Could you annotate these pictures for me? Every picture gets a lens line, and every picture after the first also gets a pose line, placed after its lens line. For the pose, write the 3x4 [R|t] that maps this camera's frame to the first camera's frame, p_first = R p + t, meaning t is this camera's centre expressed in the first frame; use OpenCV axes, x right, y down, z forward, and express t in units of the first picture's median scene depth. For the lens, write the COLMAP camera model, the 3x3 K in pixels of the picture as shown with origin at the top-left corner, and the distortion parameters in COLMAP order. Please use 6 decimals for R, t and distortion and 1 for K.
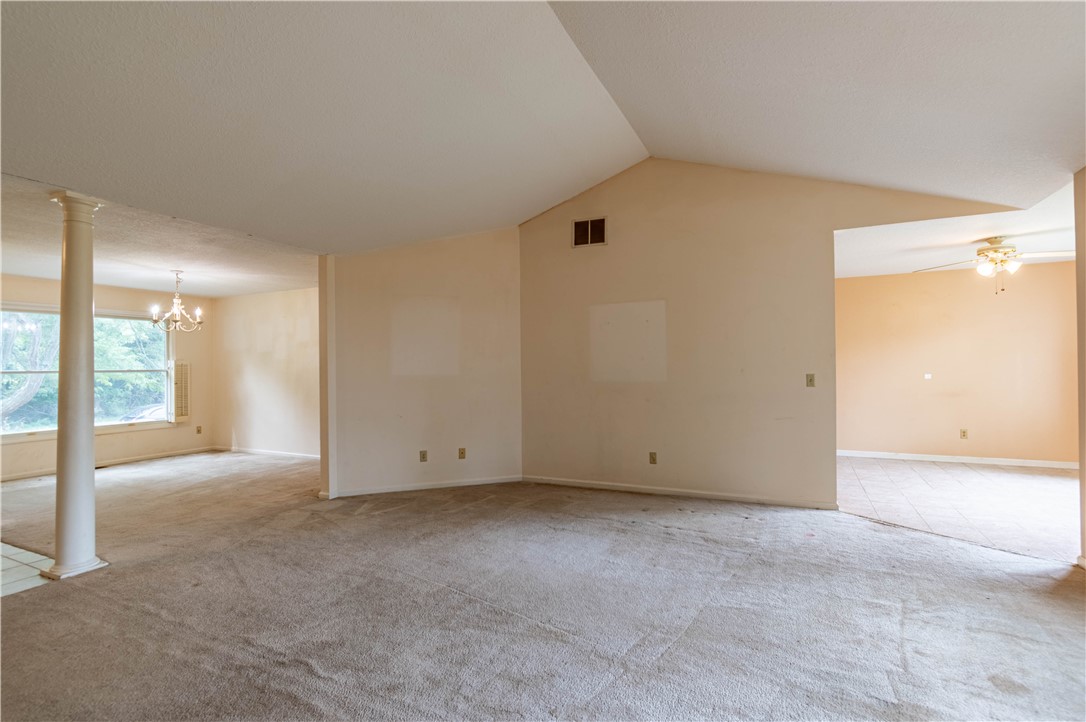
lens RADIAL K [[501.7, 0, 545.6], [0, 501.7, 363.9], [0, 0, 1]] dist [-0.004410, -0.000269]
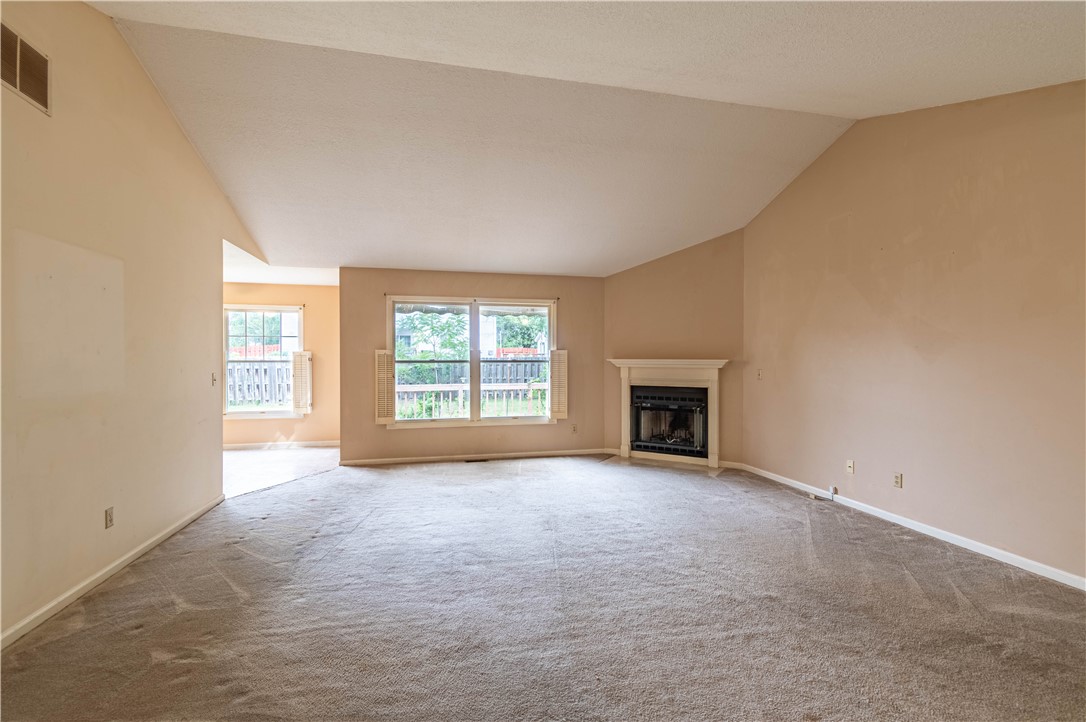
lens RADIAL K [[480.8, 0, 548.0], [0, 480.8, 361.1], [0, 0, 1]] dist [0.002217, -0.000070]
pose [[-0.623683, 0.010279, 0.781610, -0.373173], [0.007534, 0.999946, -0.007139, 0.005327], [-0.781641, 0.001436, -0.623726, 0.626827]]
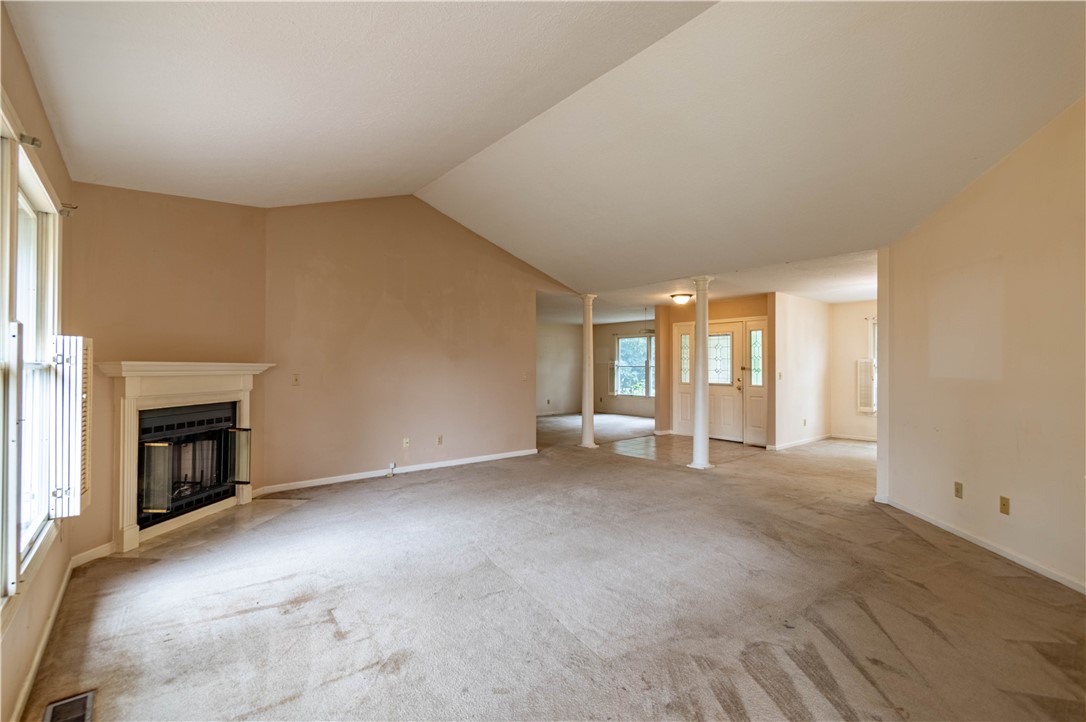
lens RADIAL K [[480.8, 0, 535.6], [0, 480.8, 361.4], [0, 0, 1]] dist [0.002217, -0.000070]
pose [[-0.417707, 0.000019, -0.908582, 0.440951], [0.003153, 0.999994, -0.001429, -0.000941], [0.908576, -0.003462, -0.417705, 0.512078]]
